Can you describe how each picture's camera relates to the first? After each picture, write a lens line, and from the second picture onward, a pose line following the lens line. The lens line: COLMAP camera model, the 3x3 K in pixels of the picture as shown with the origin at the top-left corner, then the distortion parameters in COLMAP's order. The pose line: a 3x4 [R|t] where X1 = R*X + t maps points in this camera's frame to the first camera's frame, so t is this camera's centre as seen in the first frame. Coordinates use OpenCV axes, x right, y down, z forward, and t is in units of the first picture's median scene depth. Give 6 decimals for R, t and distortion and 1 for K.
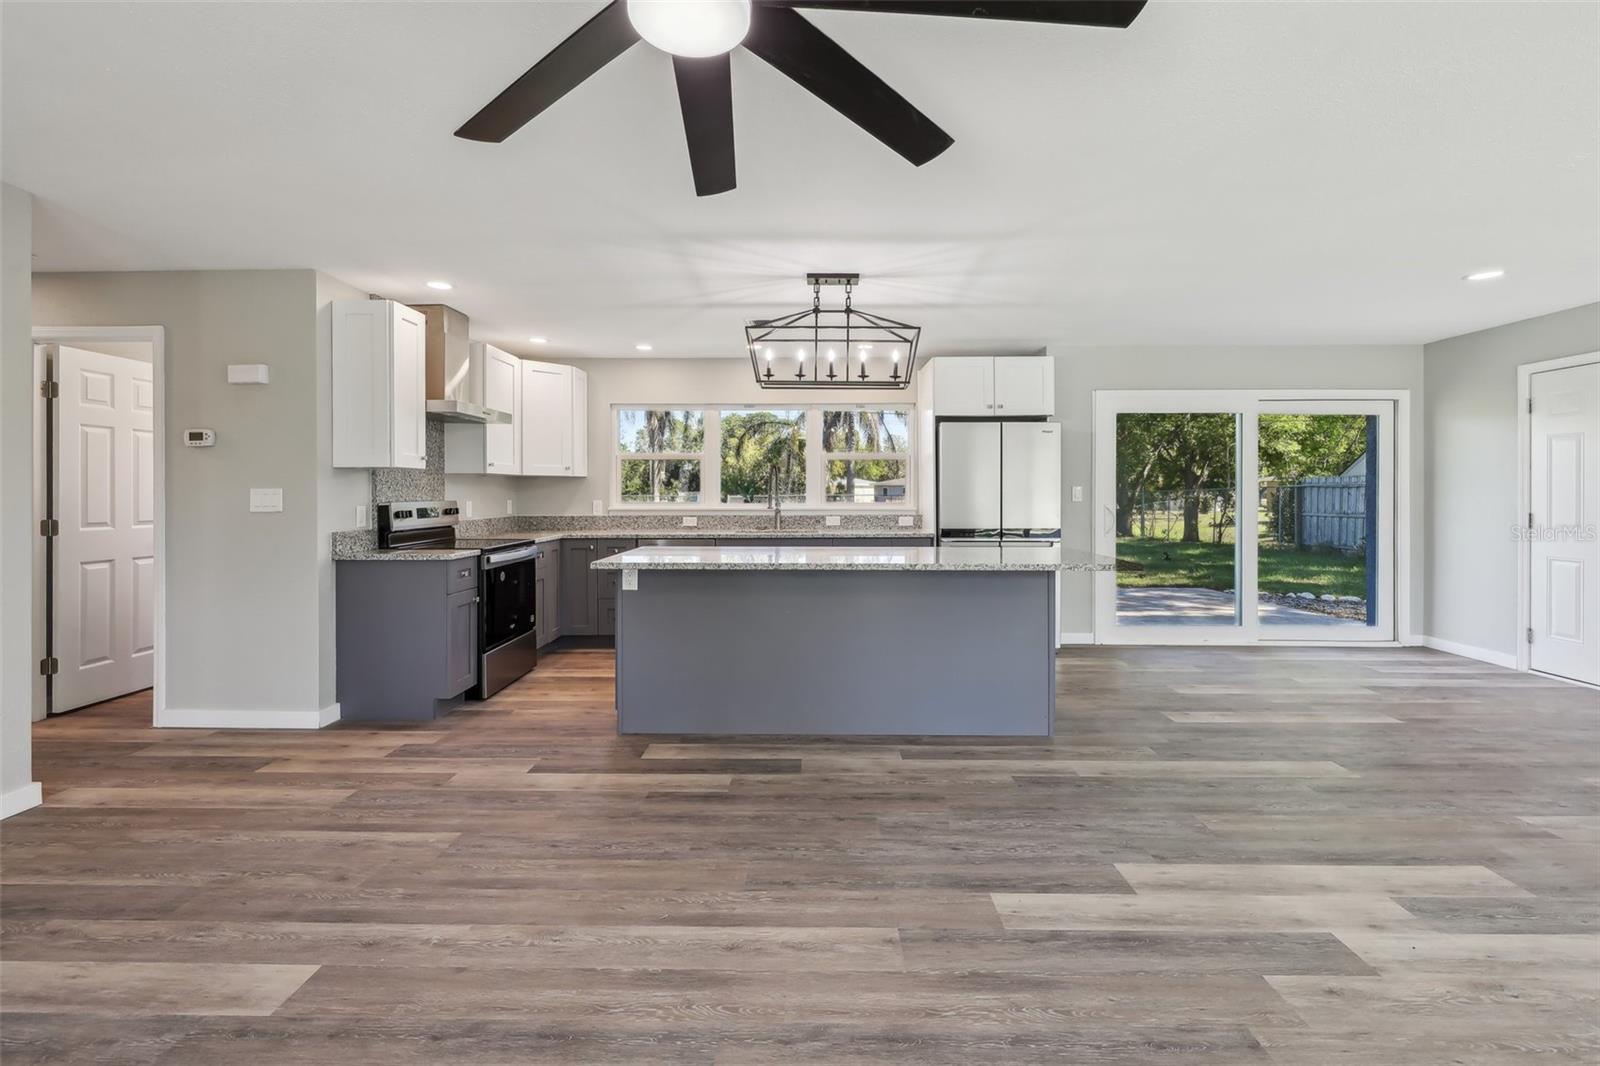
lens RADIAL K [[695.5, 0, 817.6], [0, 695.5, 497.8], [0, 0, 1]] dist [0.006283, 0.000307]
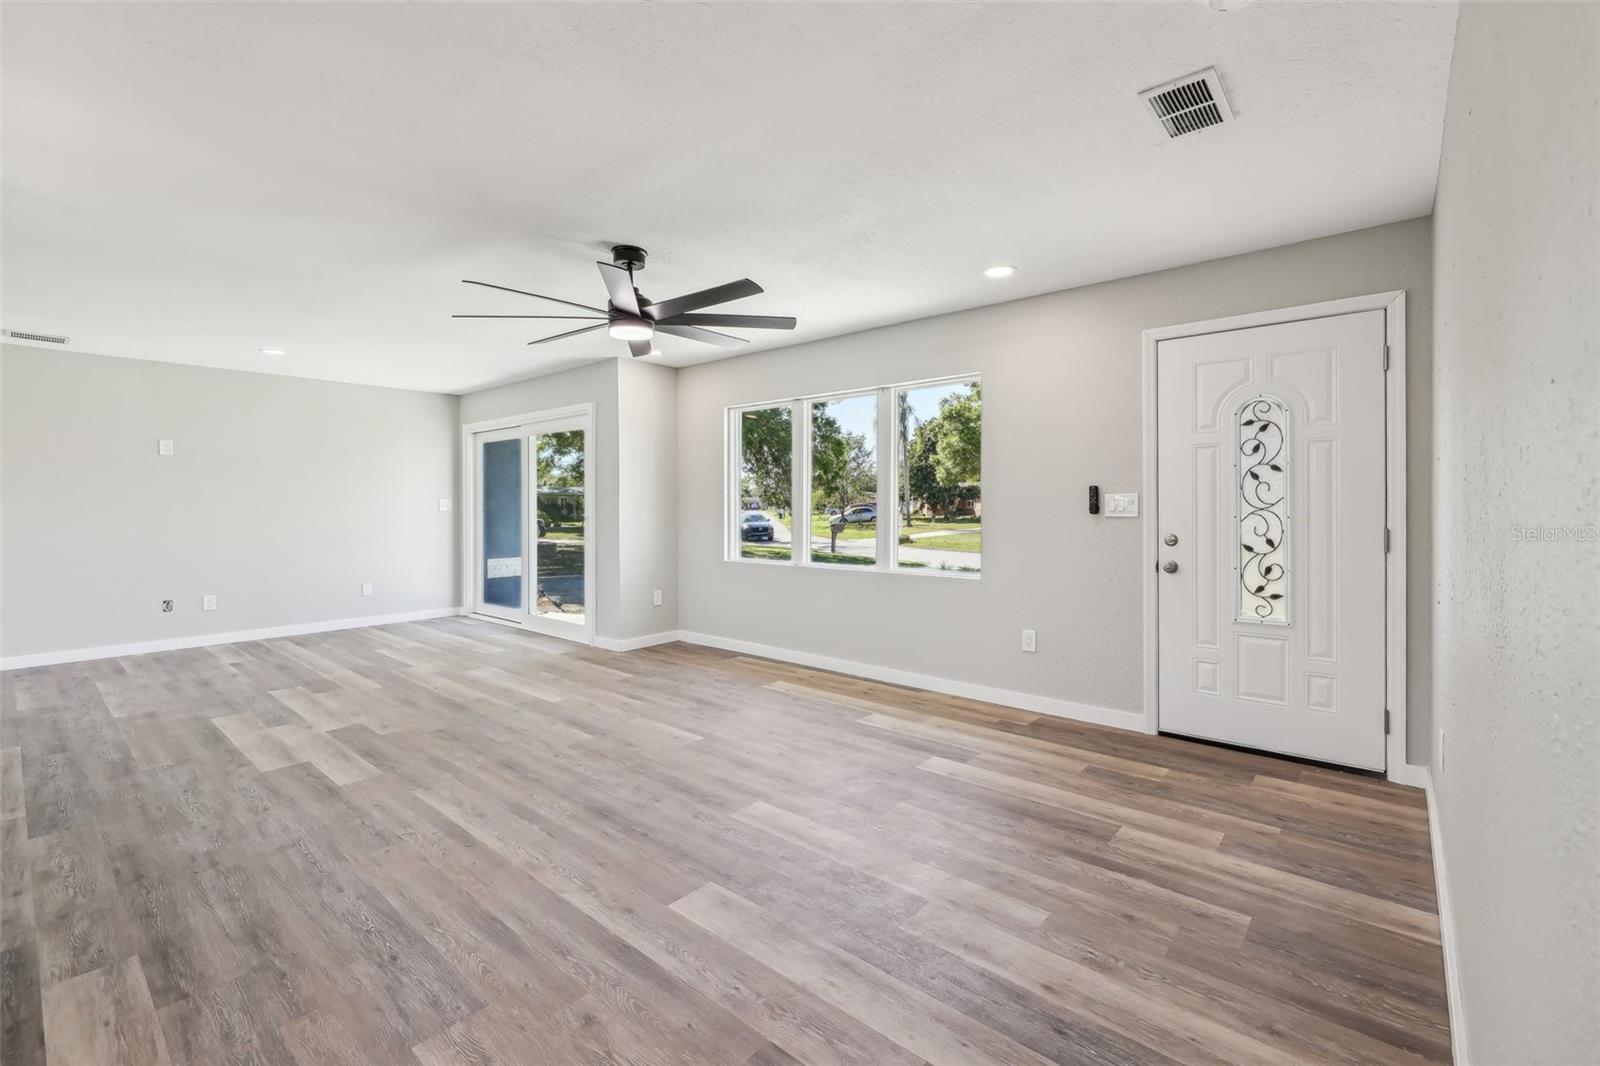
lens RADIAL K [[695.5, 0, 803.1], [0, 695.5, 505.3], [0, 0, 1]] dist [0.006283, 0.000307]
pose [[-0.760438, 0.004999, 0.649391, -1.068587], [0.008304, 0.999963, 0.002025, 0.006520], [-0.649357, 0.006933, -0.760452, 1.131737]]
